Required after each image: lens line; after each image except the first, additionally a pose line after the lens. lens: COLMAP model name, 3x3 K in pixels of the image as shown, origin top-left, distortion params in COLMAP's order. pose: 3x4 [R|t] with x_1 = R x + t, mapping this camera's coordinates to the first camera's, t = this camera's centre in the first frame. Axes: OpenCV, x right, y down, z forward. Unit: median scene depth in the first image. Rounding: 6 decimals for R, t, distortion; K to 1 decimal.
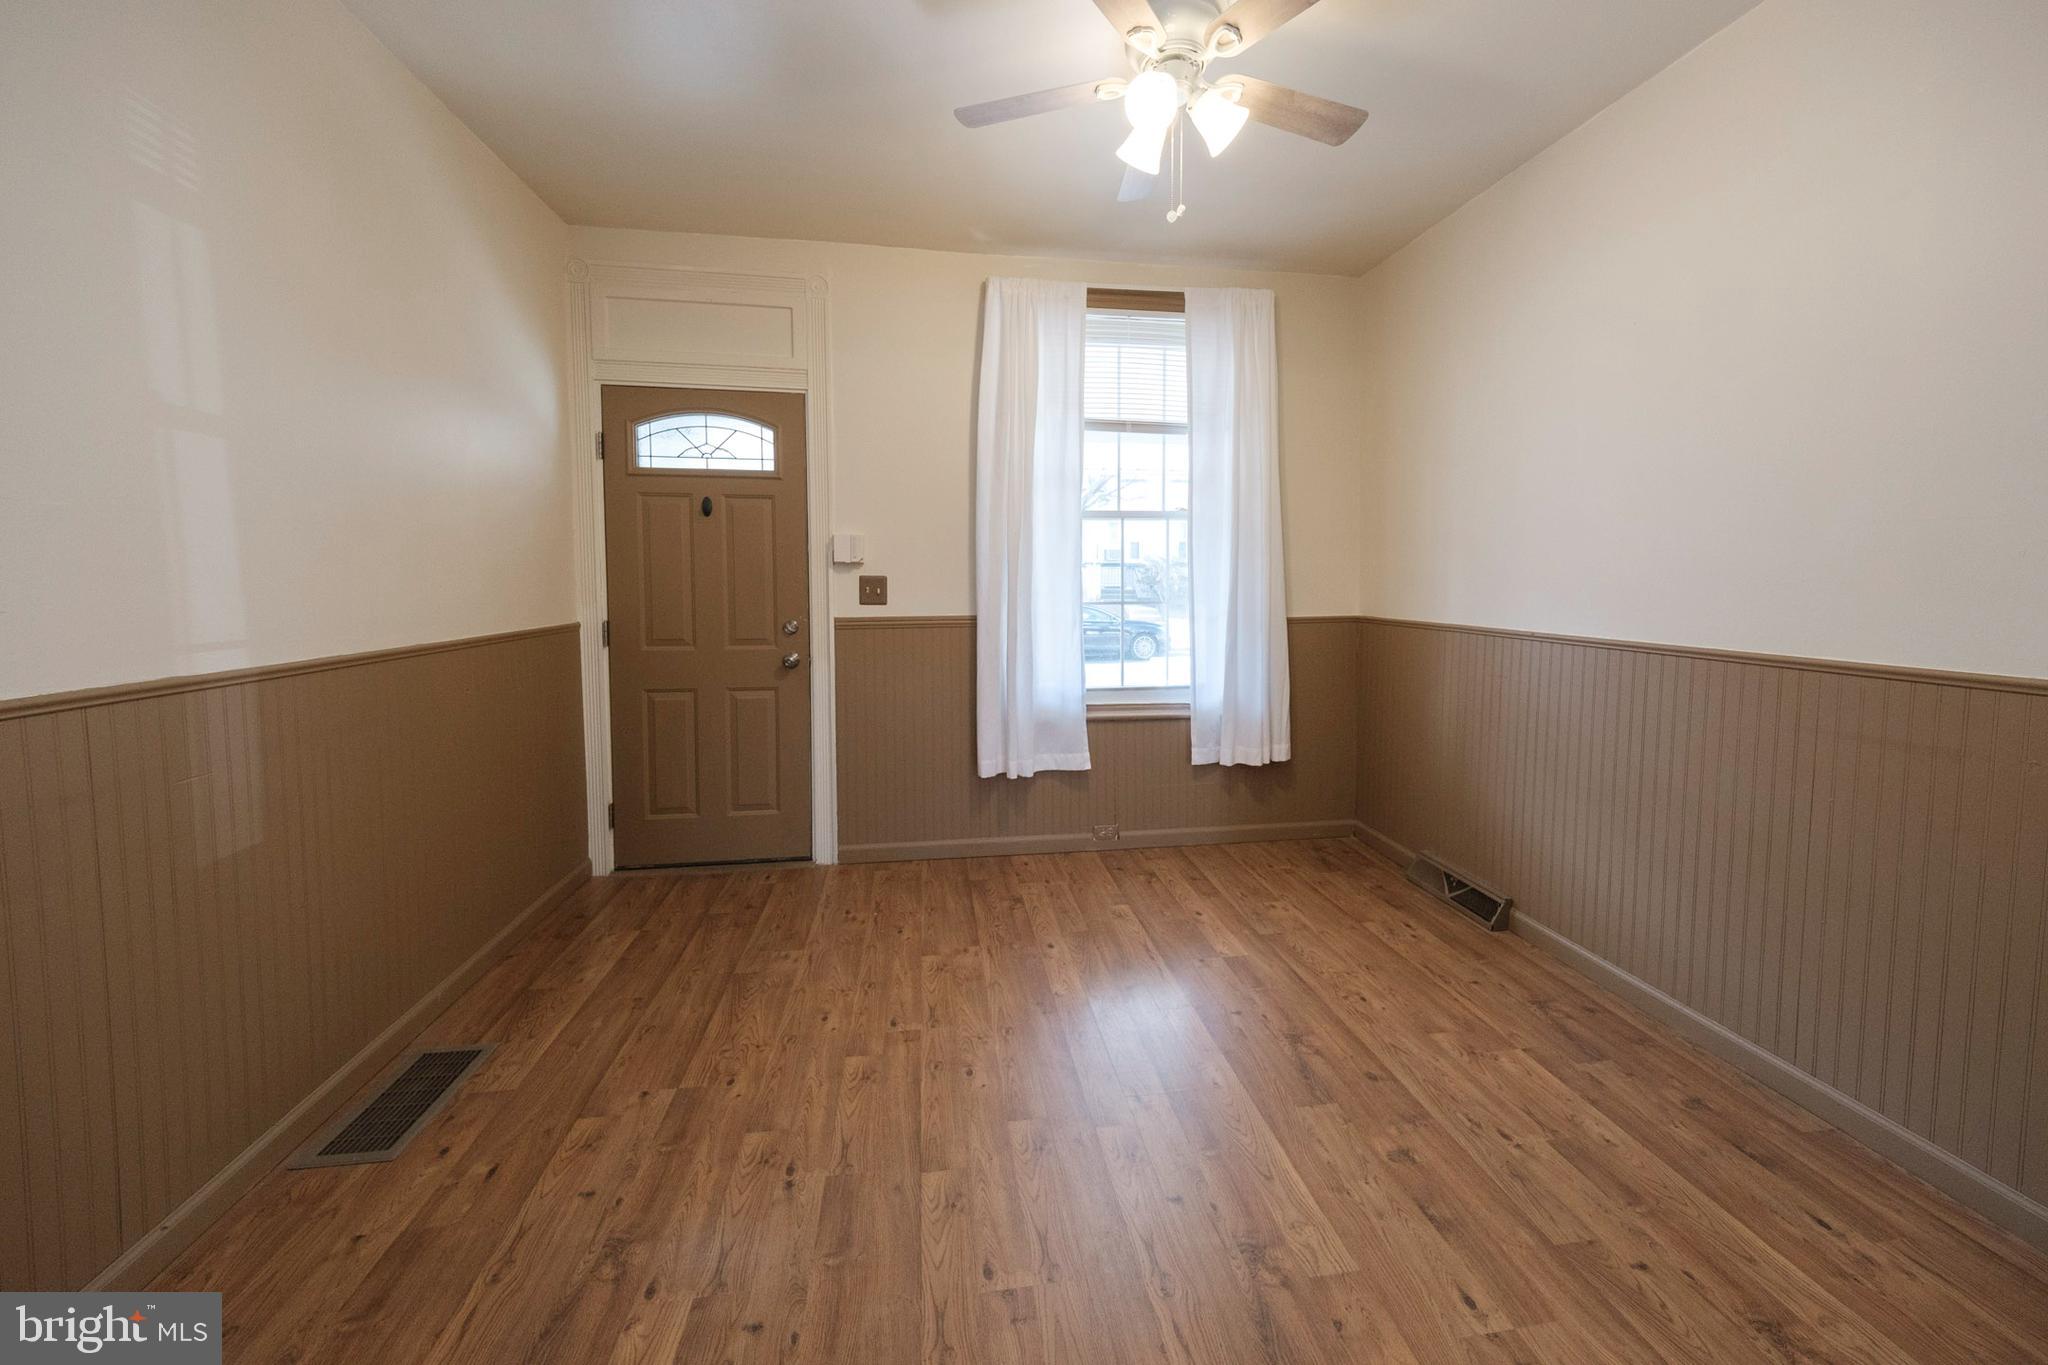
lens RADIAL K [[719.9, 0, 1030.0], [0, 719.9, 620.2], [0, 0, 1]] dist [0.001589, 0.000087]
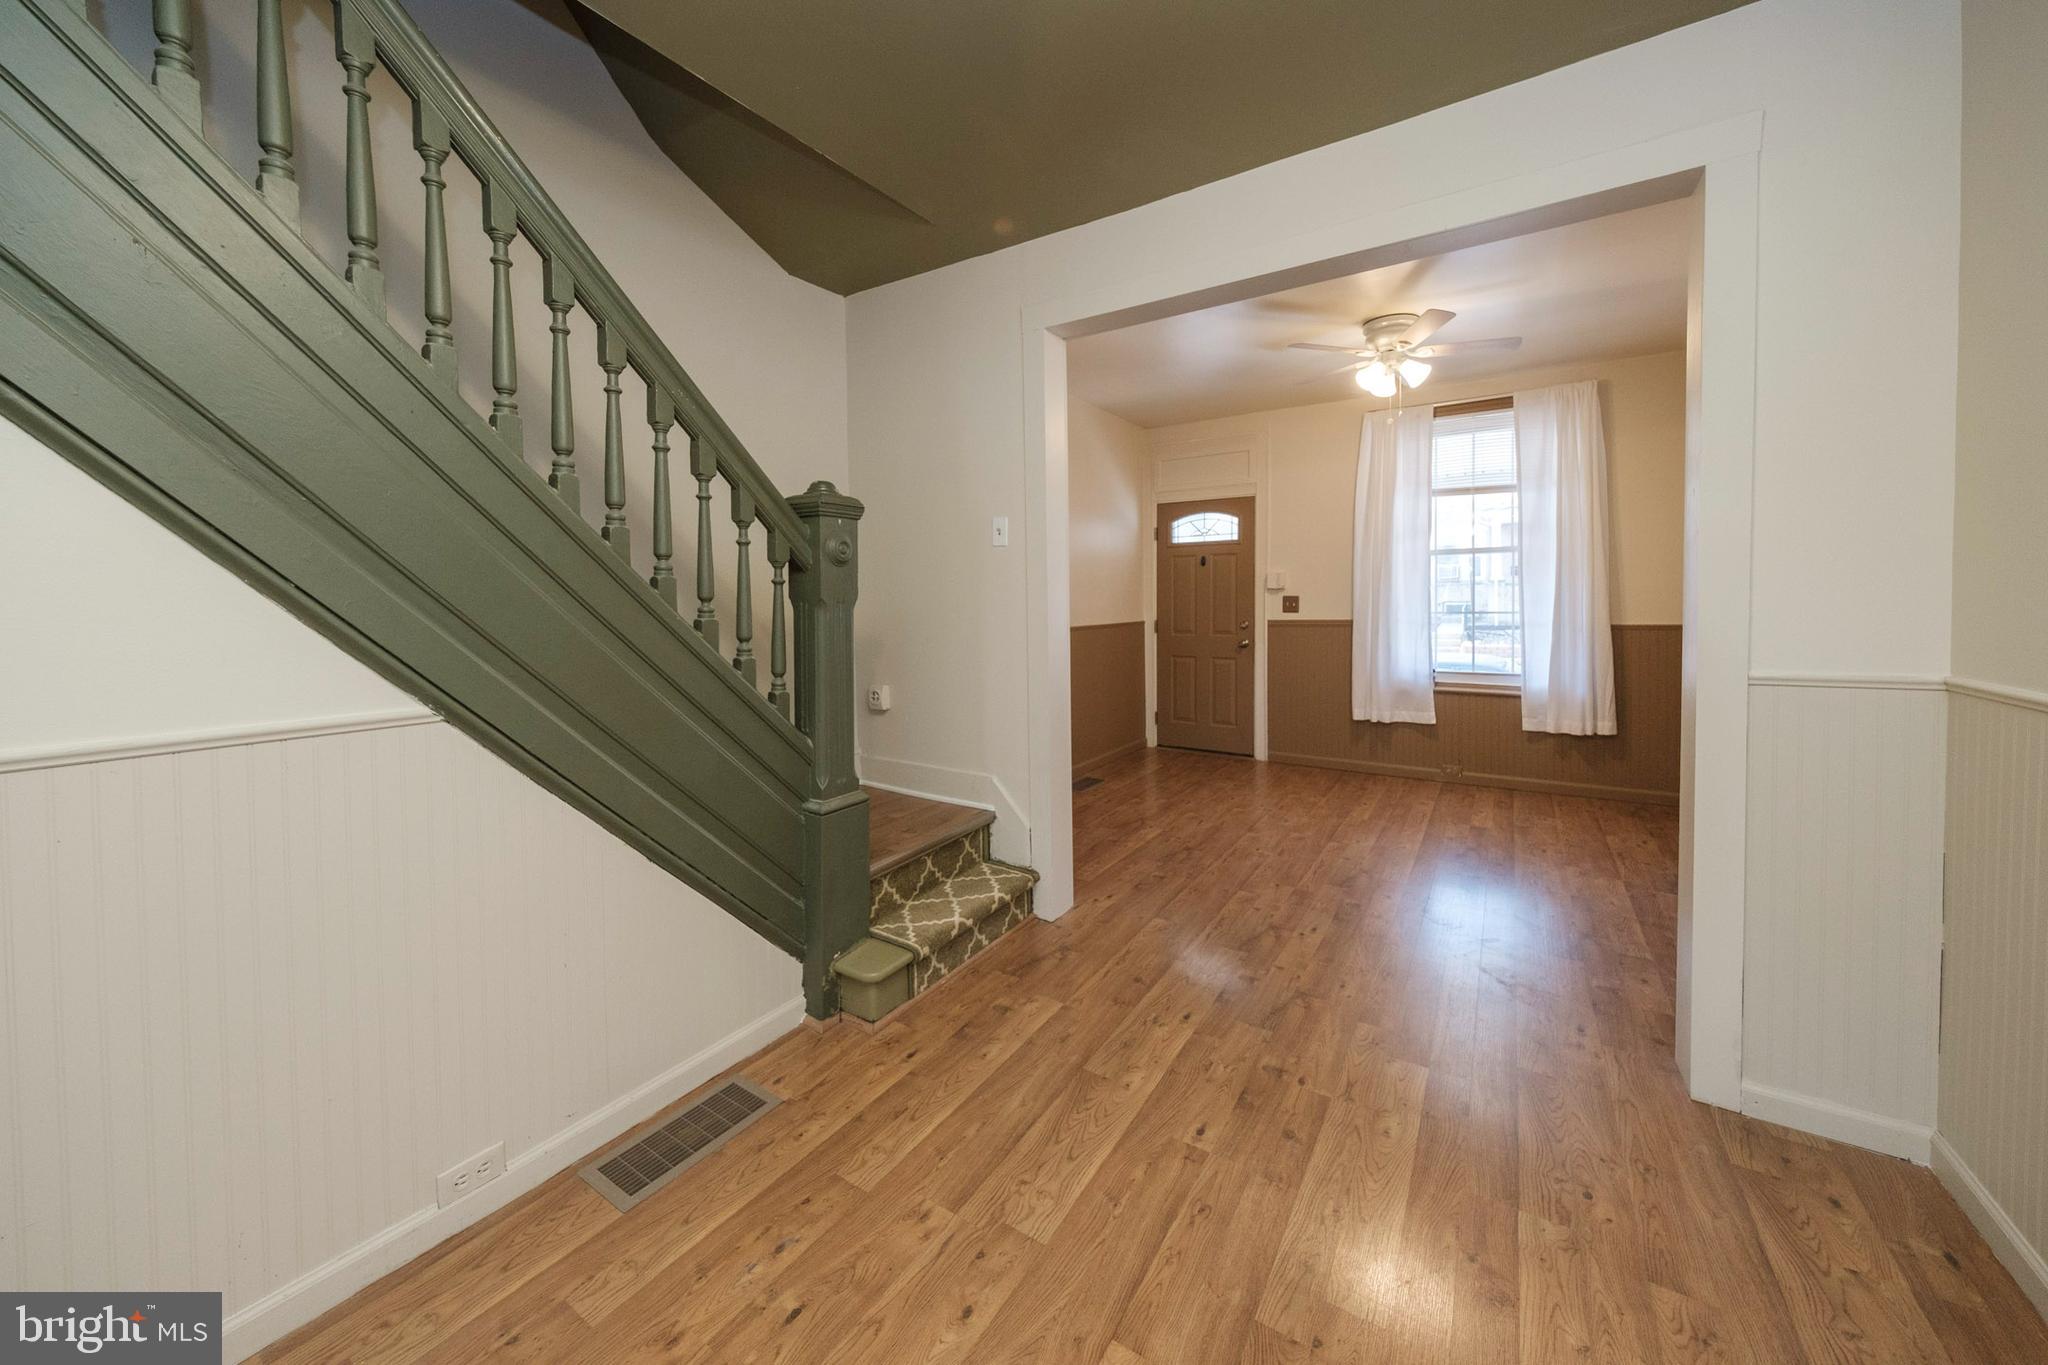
lens RADIAL K [[719.9, 0, 1030.0], [0, 719.9, 620.2], [0, 0, 1]] dist [0.001589, 0.000087]
pose [[0.738942, 0.008129, -0.673720, 0.489081], [-0.028661, 0.999401, -0.019377, 0.048215], [0.673159, 0.033628, 0.738733, -0.700430]]
